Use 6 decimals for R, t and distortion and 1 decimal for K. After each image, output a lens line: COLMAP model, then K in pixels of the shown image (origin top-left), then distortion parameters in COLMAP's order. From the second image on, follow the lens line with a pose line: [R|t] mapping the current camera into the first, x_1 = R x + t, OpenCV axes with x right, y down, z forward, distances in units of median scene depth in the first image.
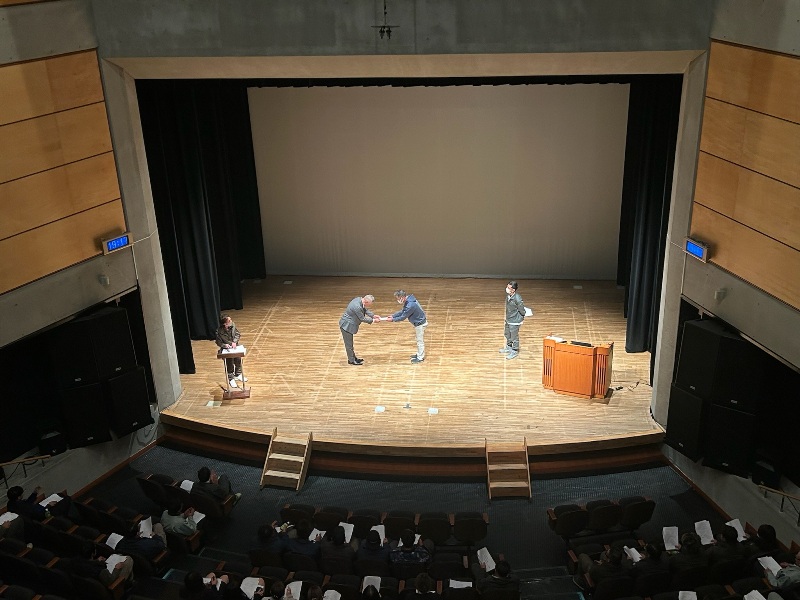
lens RADIAL K [[898.3, 0, 400.0], [0, 898.3, 300.0], [0, 0, 1]] dist [0.167076, -0.523176]
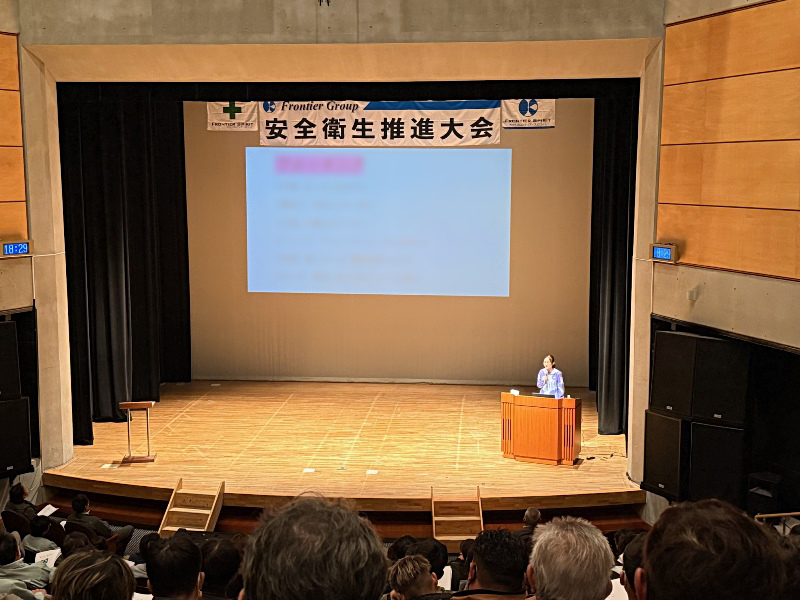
lens RADIAL K [[995.0, 0, 400.0], [0, 995.0, 300.0], [0, 0, 1]] dist [0.184586, -0.484065]
pose [[0.999183, 0.027411, 0.029700, 0.032709], [-0.017806, 0.958252, -0.285369, 0.250171], [-0.036282, 0.284607, 0.957957, 0.060467]]
